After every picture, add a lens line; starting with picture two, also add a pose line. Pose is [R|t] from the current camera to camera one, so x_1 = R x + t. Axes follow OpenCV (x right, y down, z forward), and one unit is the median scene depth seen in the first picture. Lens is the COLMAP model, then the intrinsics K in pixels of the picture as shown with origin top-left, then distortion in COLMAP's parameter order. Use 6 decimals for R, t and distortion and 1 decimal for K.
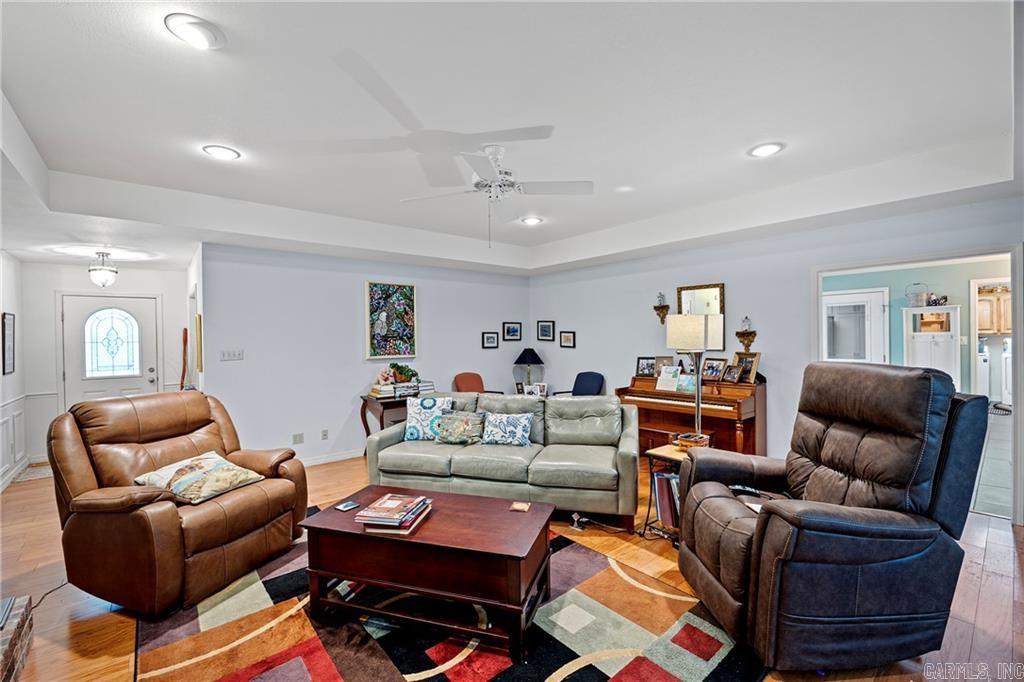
lens RADIAL K [[427.5, 0, 515.5], [0, 427.5, 344.1], [0, 0, 1]] dist [-0.000170, -0.000298]
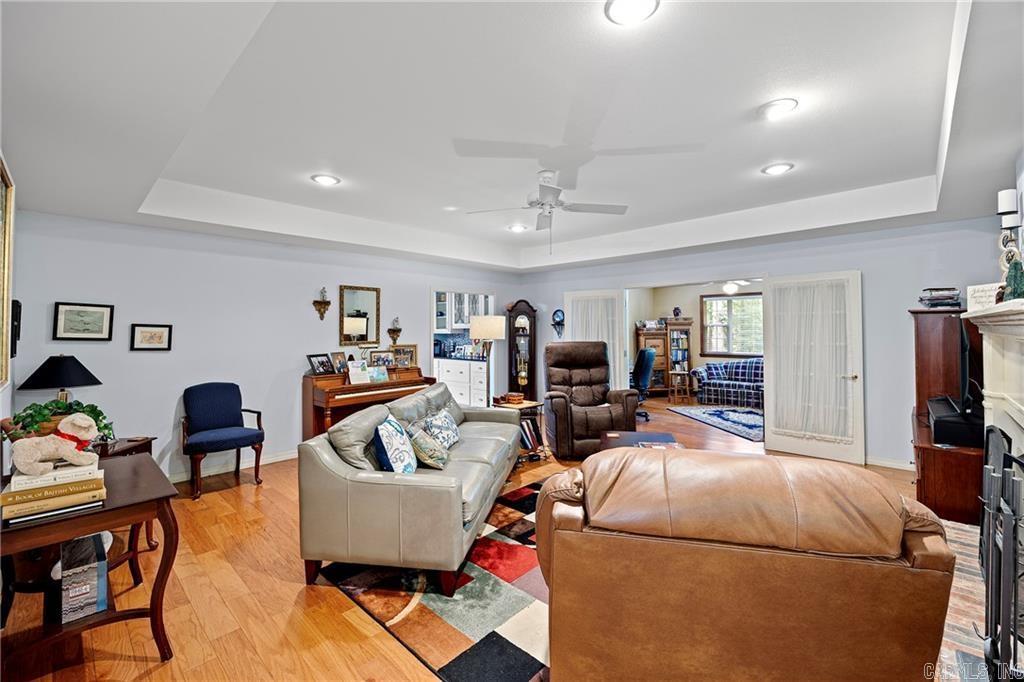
lens RADIAL K [[427.5, 0, 515.5], [0, 427.5, 344.1], [0, 0, 1]] dist [-0.000170, -0.000298]
pose [[-0.094305, -0.023163, 0.995274, -0.762557], [0.022822, 0.999416, 0.025422, -0.007596], [-0.995282, 0.025111, -0.093722, 0.750253]]
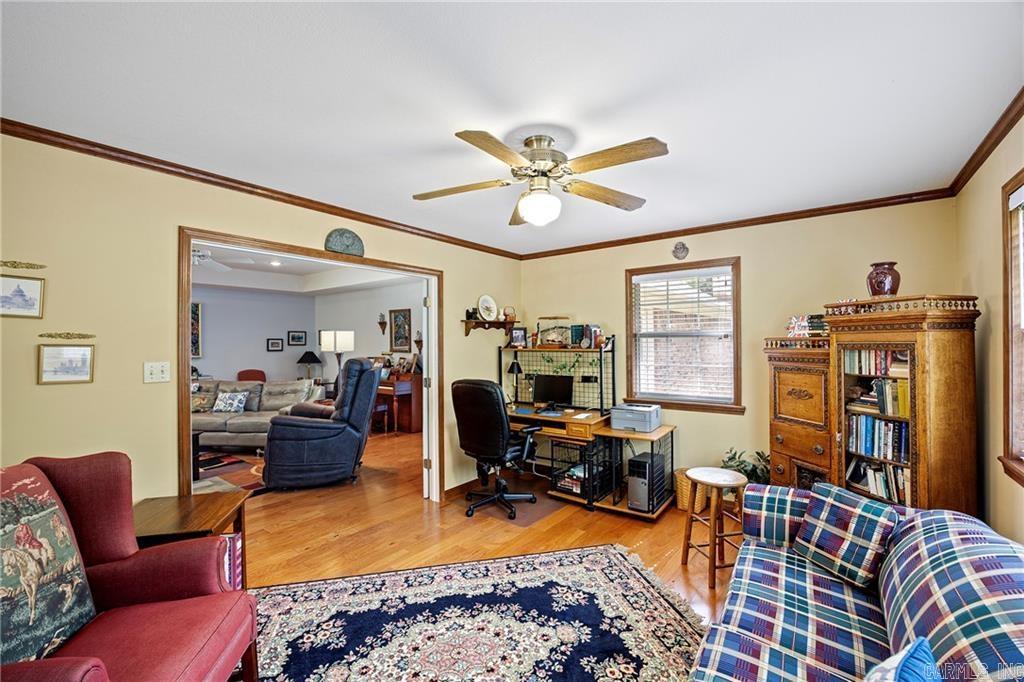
lens RADIAL K [[427.5, 0, 515.5], [0, 427.5, 344.1], [0, 0, 1]] dist [-0.000170, -0.000298]
pose [[0.981532, 0.004177, 0.191251, 0.581388], [-0.002331, 0.999949, -0.009872, -0.000853], [-0.191283, 0.009244, 0.981491, -0.607641]]
